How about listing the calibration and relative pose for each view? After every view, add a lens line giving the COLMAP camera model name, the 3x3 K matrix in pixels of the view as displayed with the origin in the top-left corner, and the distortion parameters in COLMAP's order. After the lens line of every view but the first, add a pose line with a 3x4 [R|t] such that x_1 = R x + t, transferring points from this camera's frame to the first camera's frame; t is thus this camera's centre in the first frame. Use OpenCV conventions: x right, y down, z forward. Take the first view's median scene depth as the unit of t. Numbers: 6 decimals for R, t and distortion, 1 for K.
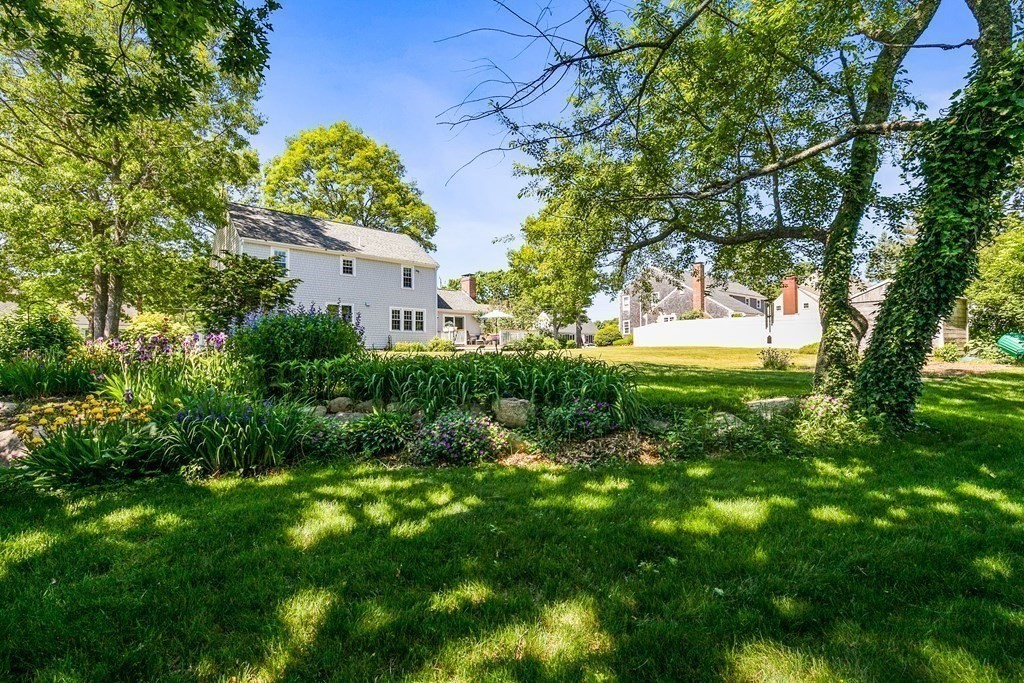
lens RADIAL K [[472.0, 0, 508.0], [0, 472.0, 345.1], [0, 0, 1]] dist [-0.009036, 0.001037]
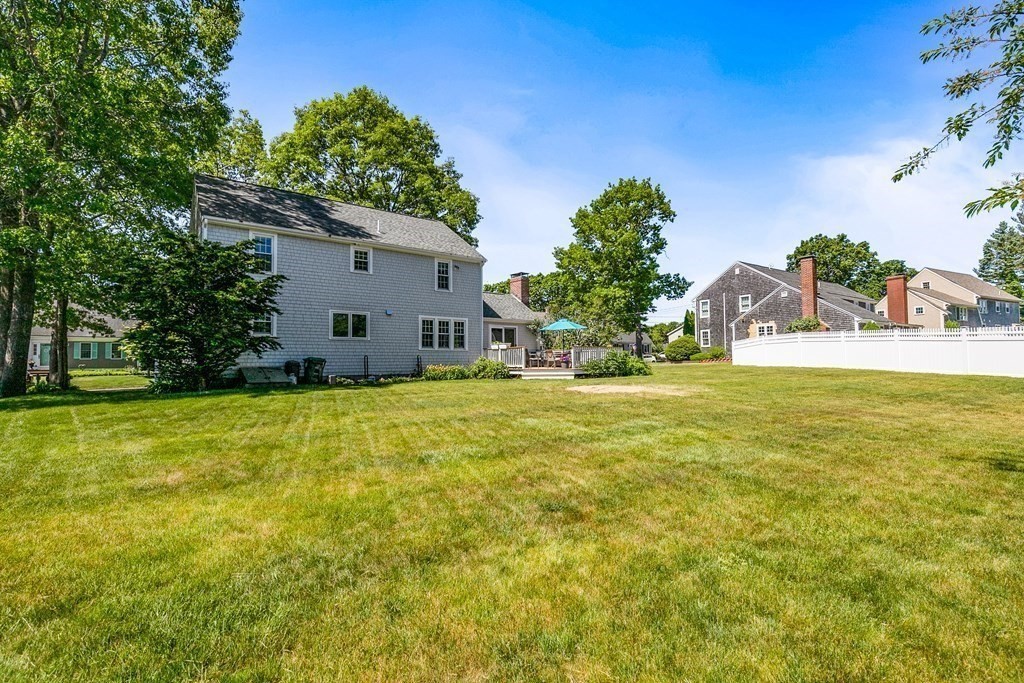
lens RADIAL K [[472.0, 0, 509.5], [0, 472.0, 343.9], [0, 0, 1]] dist [-0.009036, 0.001037]
pose [[0.997879, -0.001150, -0.065091, -0.052601], [0.000086, 0.999866, -0.016341, -0.021365], [0.065101, 0.016301, 0.997746, 0.231377]]
